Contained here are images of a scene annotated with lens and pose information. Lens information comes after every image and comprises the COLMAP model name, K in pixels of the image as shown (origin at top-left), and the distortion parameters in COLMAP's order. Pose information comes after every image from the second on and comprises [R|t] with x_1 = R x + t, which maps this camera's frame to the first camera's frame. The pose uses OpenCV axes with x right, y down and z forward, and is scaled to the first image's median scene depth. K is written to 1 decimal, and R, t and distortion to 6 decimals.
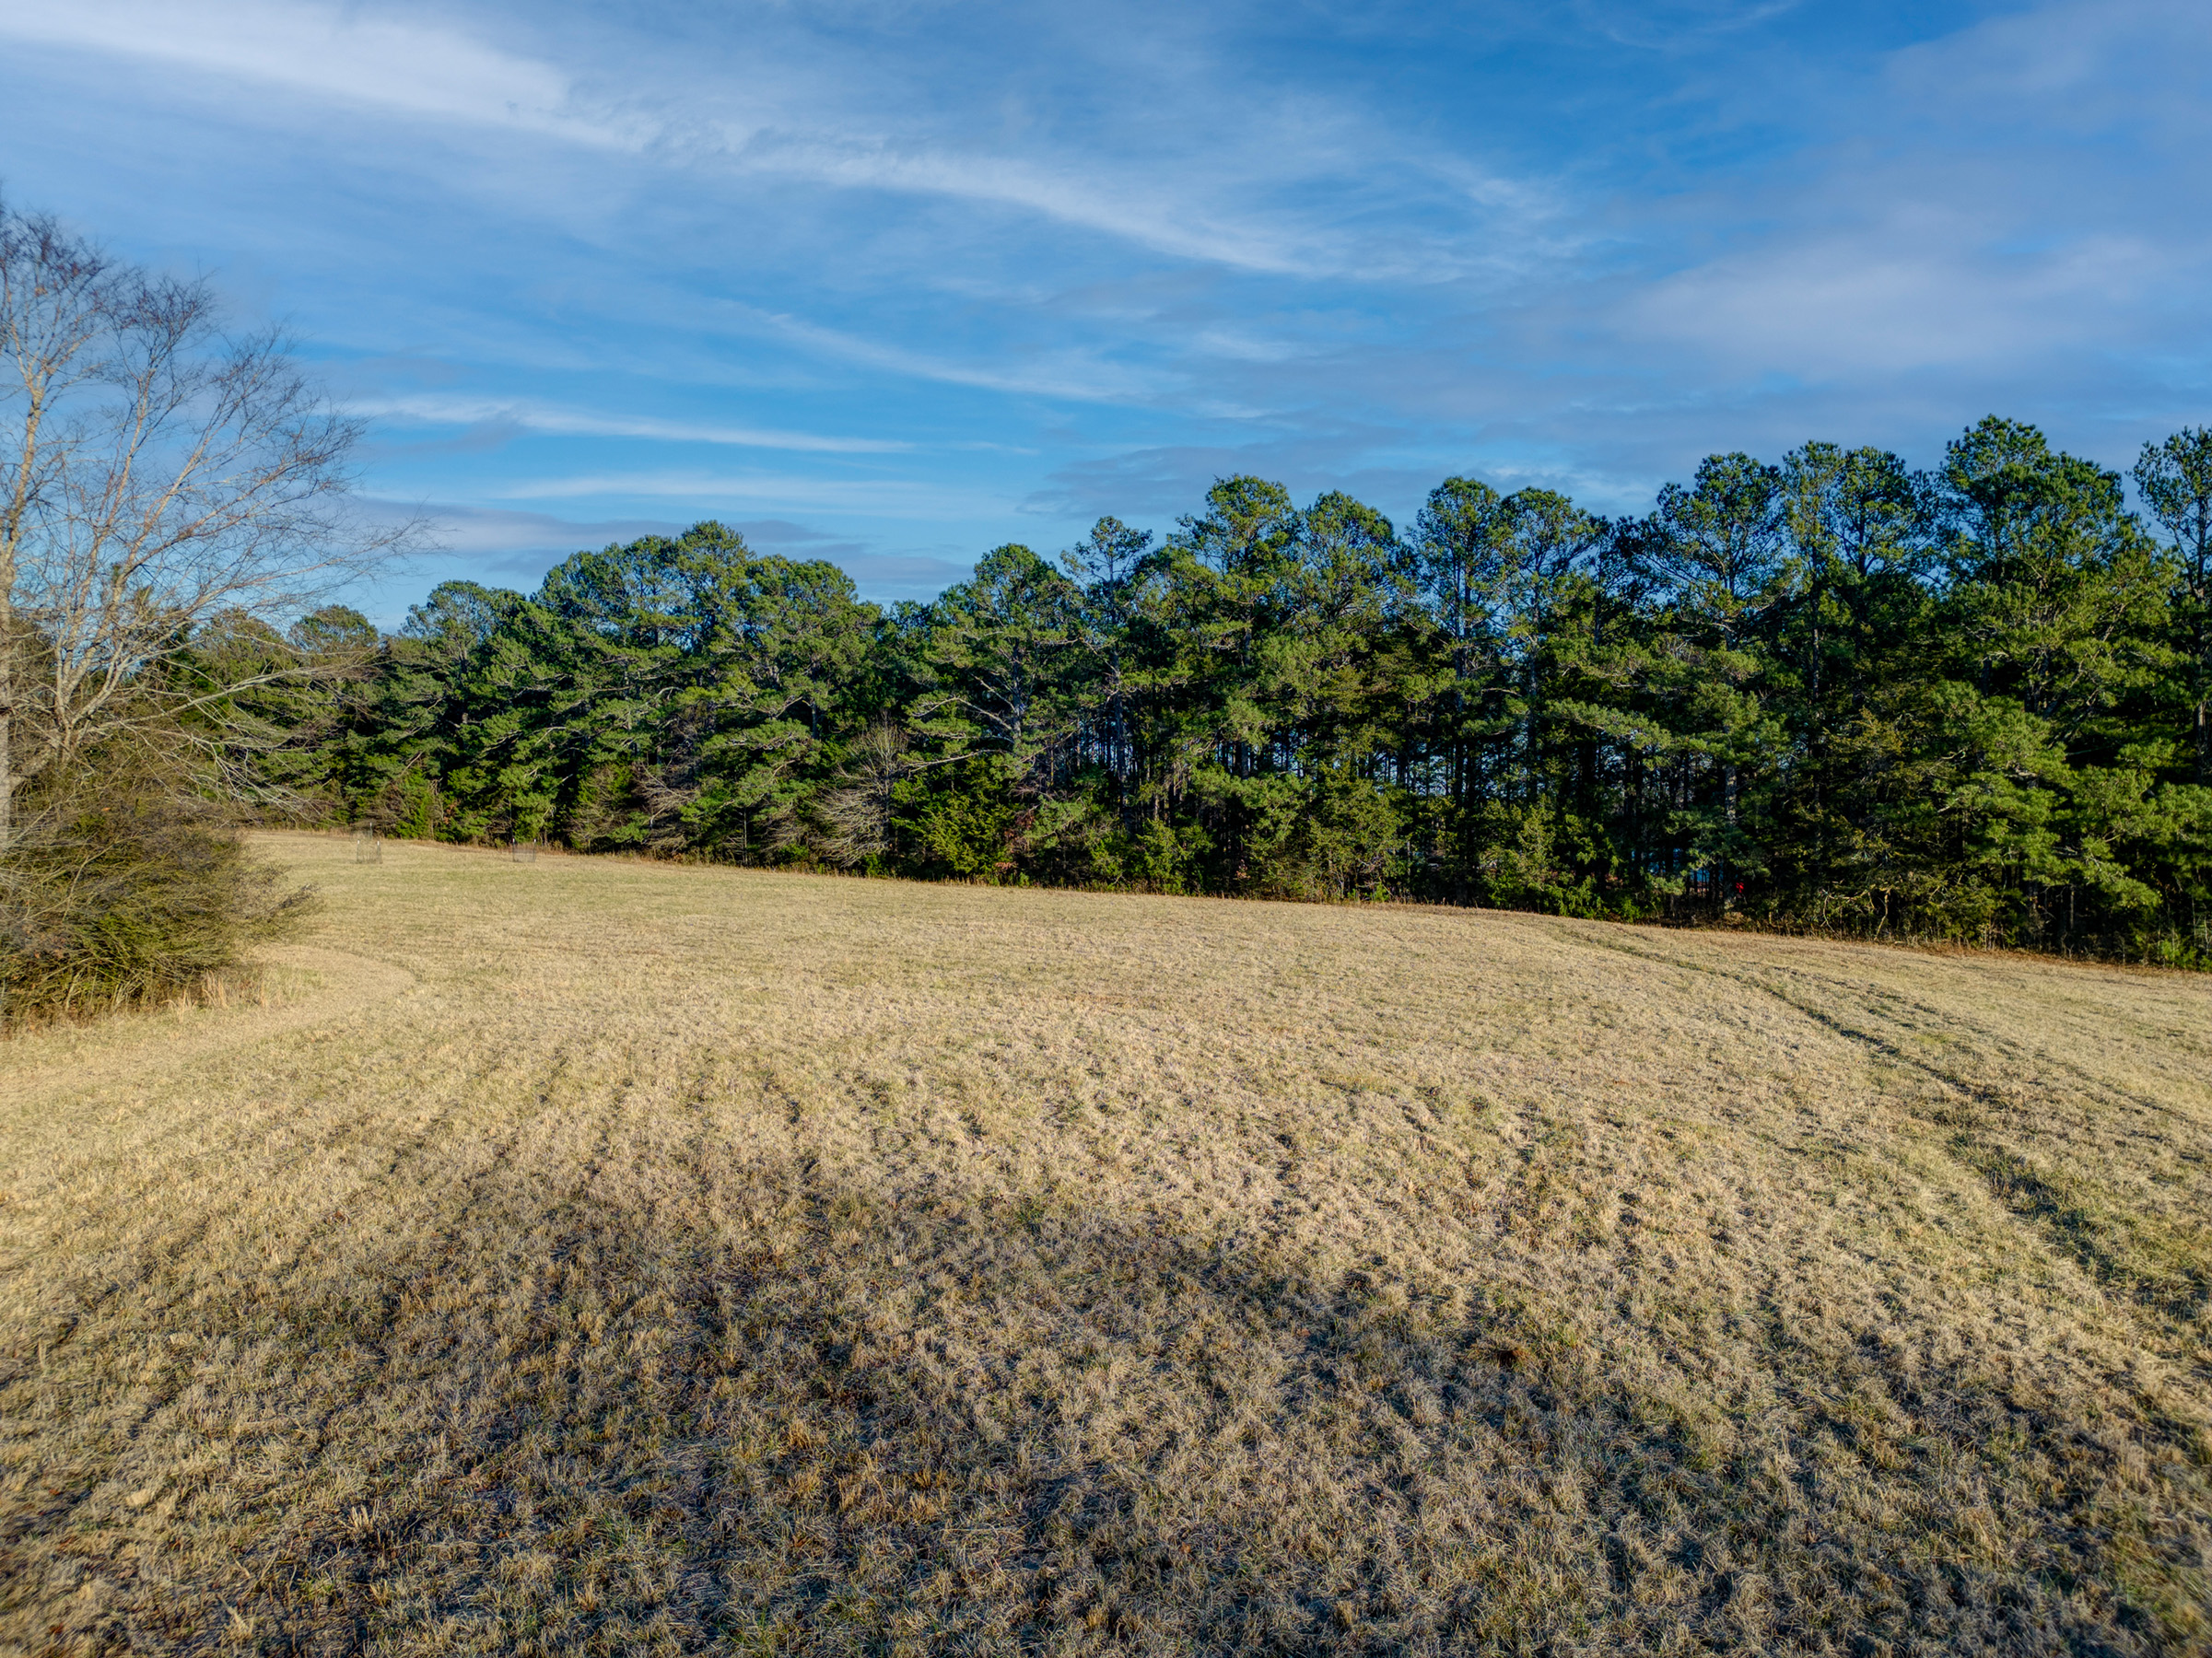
lens RADIAL K [[1547.9, 0, 1094.8], [0, 1547.9, 824.3], [0, 0, 1]] dist [0.024513, -0.000848]
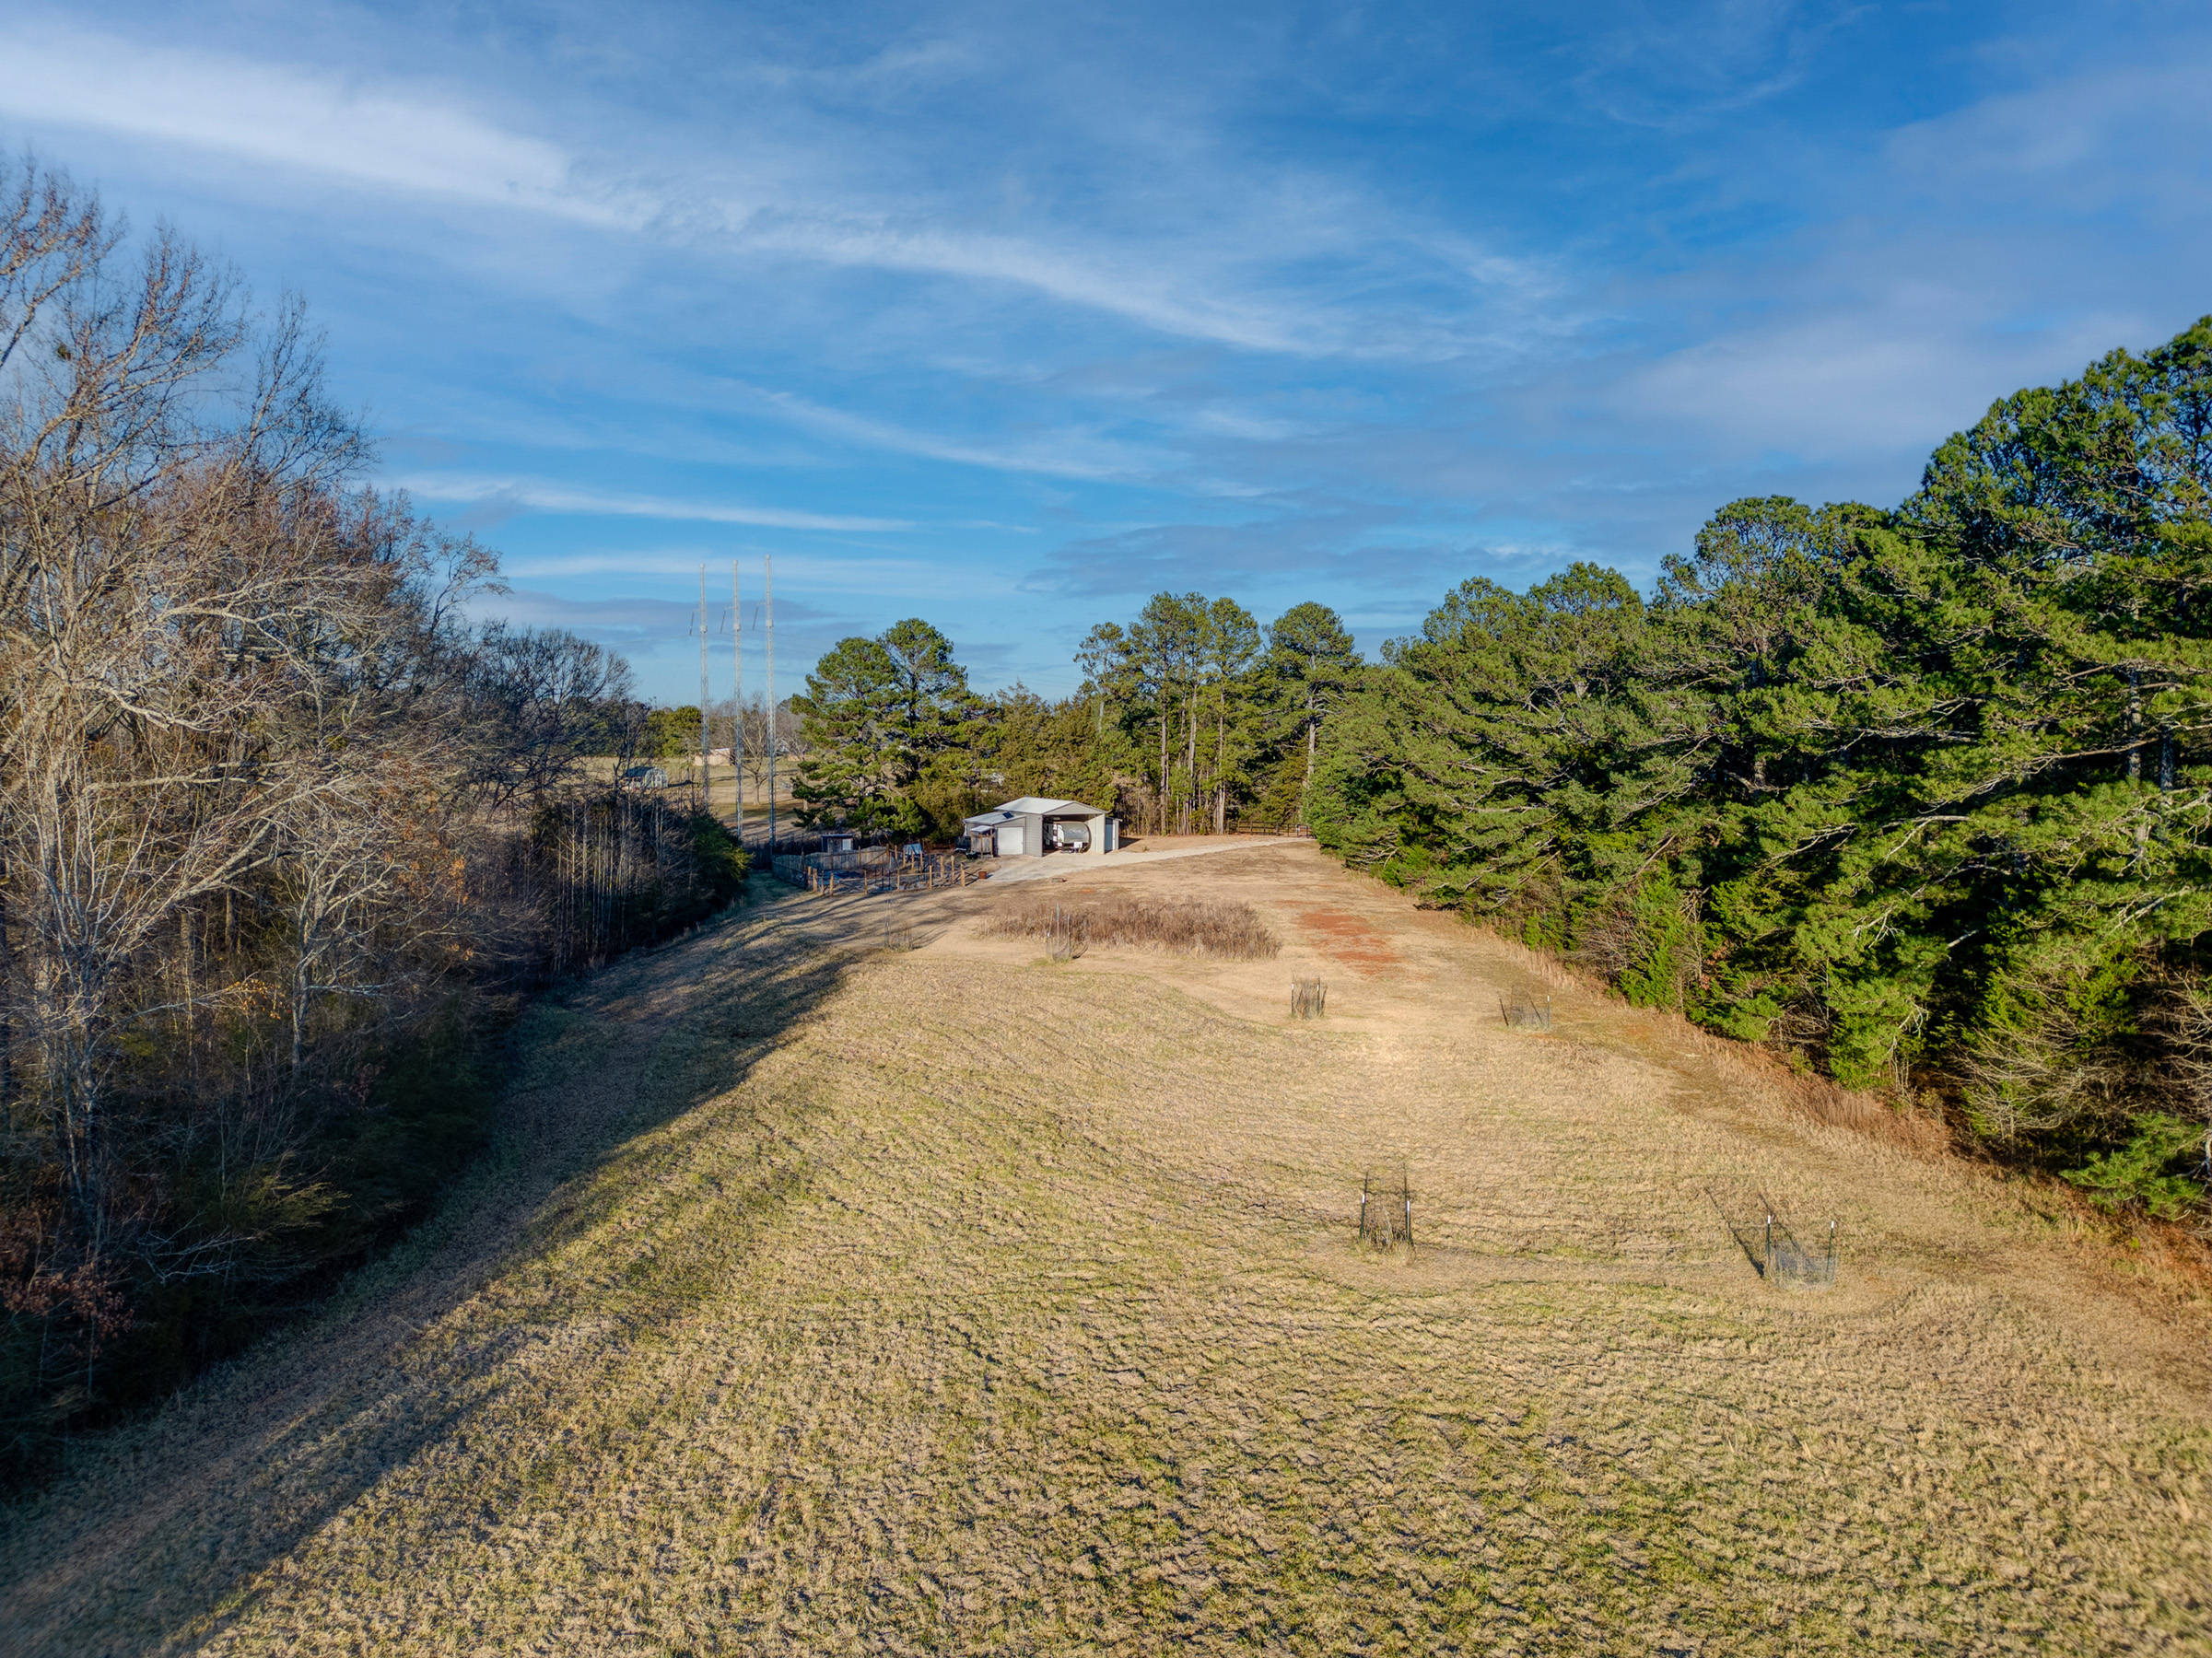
lens RADIAL K [[1547.9, 0, 1094.2], [0, 1547.9, 814.3], [0, 0, 1]] dist [0.024513, -0.000848]
pose [[0.648836, 0.042792, -0.759724, -0.173192], [-0.011807, 0.998863, 0.046179, -0.081254], [0.760837, -0.020993, 0.648604, 0.549250]]
